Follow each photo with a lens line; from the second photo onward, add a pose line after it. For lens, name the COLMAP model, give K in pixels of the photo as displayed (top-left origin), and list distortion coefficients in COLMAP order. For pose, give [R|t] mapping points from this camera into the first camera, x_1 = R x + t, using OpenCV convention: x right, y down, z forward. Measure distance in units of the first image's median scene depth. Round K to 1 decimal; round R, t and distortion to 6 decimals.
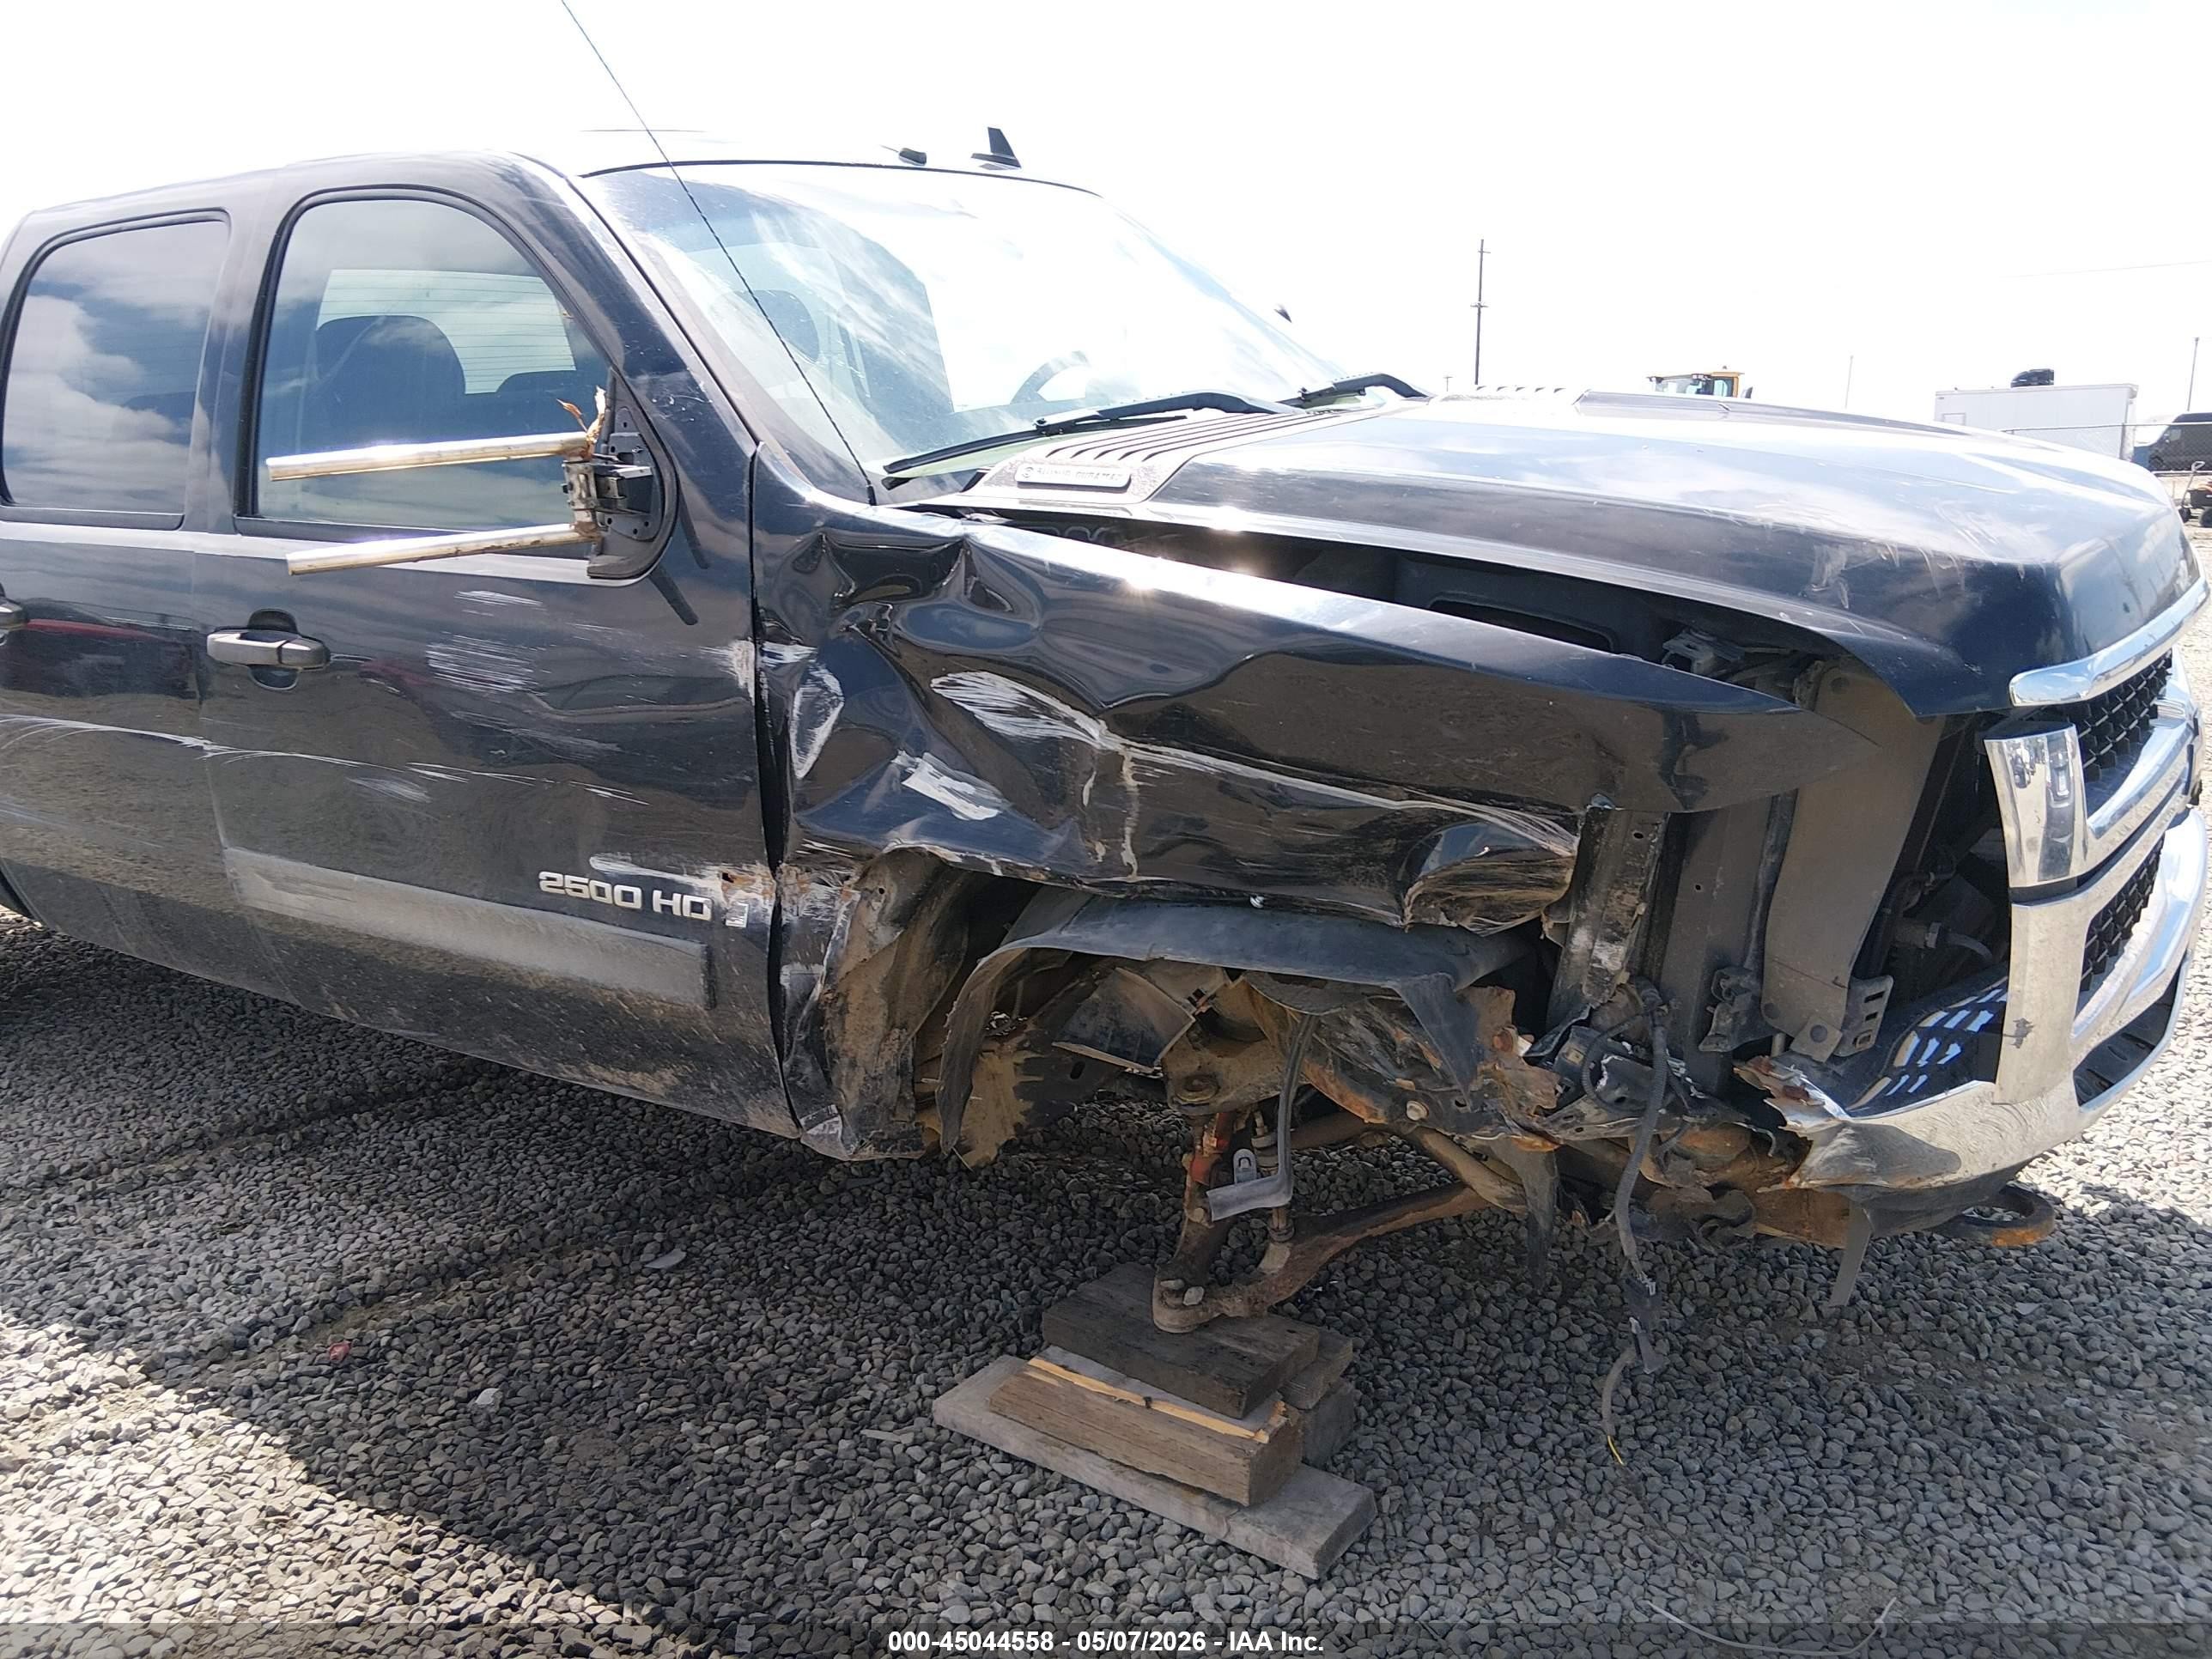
lens RADIAL K [[1706.2, 0, 1103.6], [0, 1706.2, 840.7], [0, 0, 1]] dist [0.069696, -0.119466]
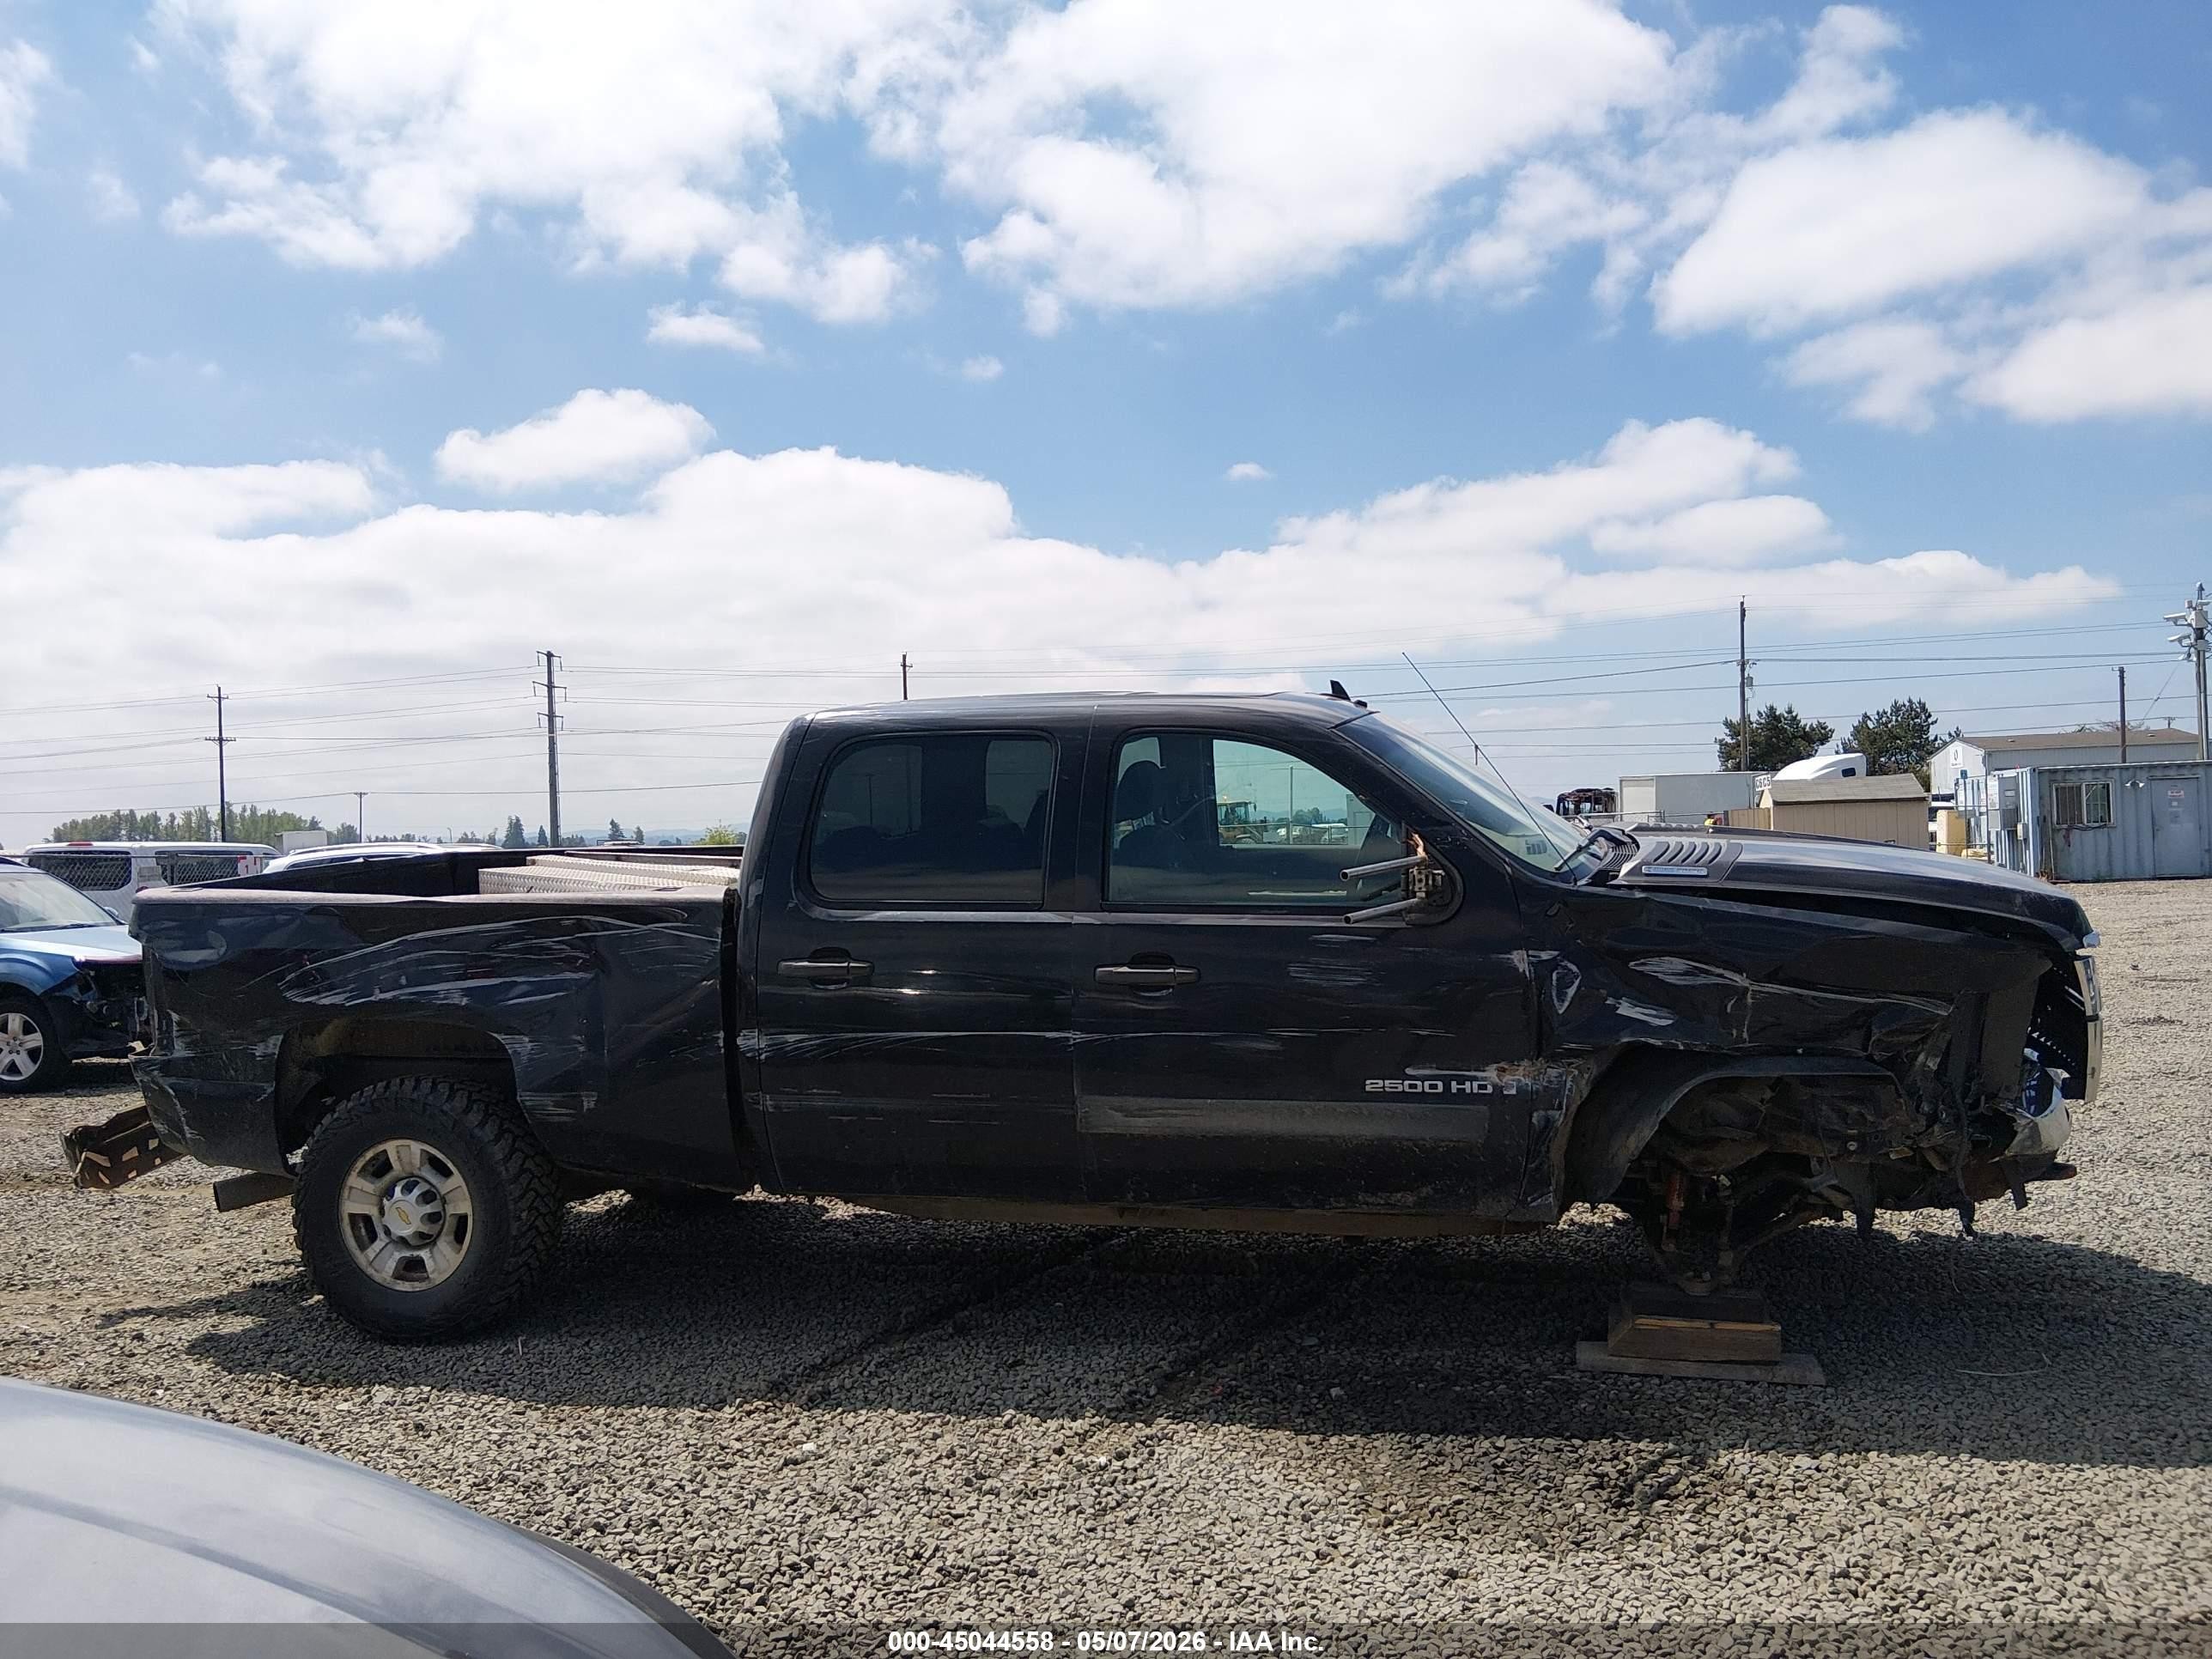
lens RADIAL K [[1706.2, 0, 1099.6], [0, 1706.2, 818.8], [0, 0, 1]] dist [0.069696, -0.119466]
pose [[0.942927, -0.005453, 0.332956, -1.332417], [0.083435, 0.971841, -0.220372, 0.139194], [-0.322379, 0.235575, 0.916829, -0.759098]]
